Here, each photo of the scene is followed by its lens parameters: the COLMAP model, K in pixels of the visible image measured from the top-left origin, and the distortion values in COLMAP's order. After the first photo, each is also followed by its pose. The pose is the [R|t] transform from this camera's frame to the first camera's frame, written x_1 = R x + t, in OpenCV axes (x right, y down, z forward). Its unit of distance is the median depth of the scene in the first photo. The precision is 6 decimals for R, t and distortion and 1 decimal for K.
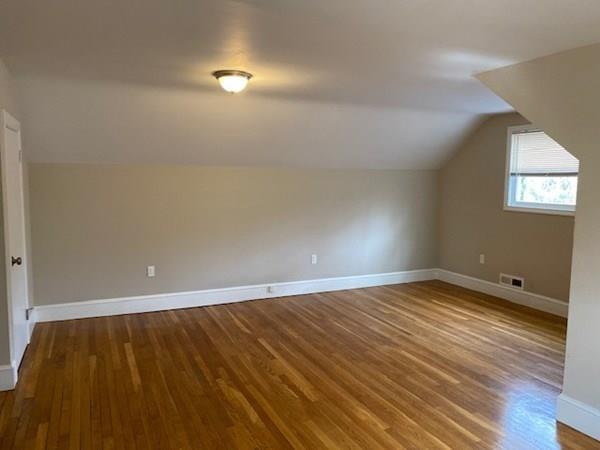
lens RADIAL K [[462.9, 0, 300.0], [0, 462.9, 225.0], [0, 0, 1]] dist [0.078854, -0.001283]
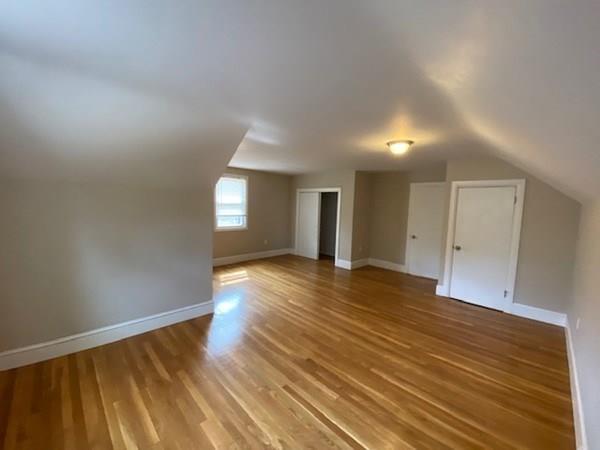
lens RADIAL K [[243.0, 0, 299.7], [0, 243.0, 220.9], [0, 0, 1]] dist [0.001306, -0.000367]
pose [[-0.940451, -0.023678, -0.339103, 0.351510], [-0.084874, 0.982332, 0.166792, -0.128381], [0.329163, 0.185641, -0.925845, 1.299340]]
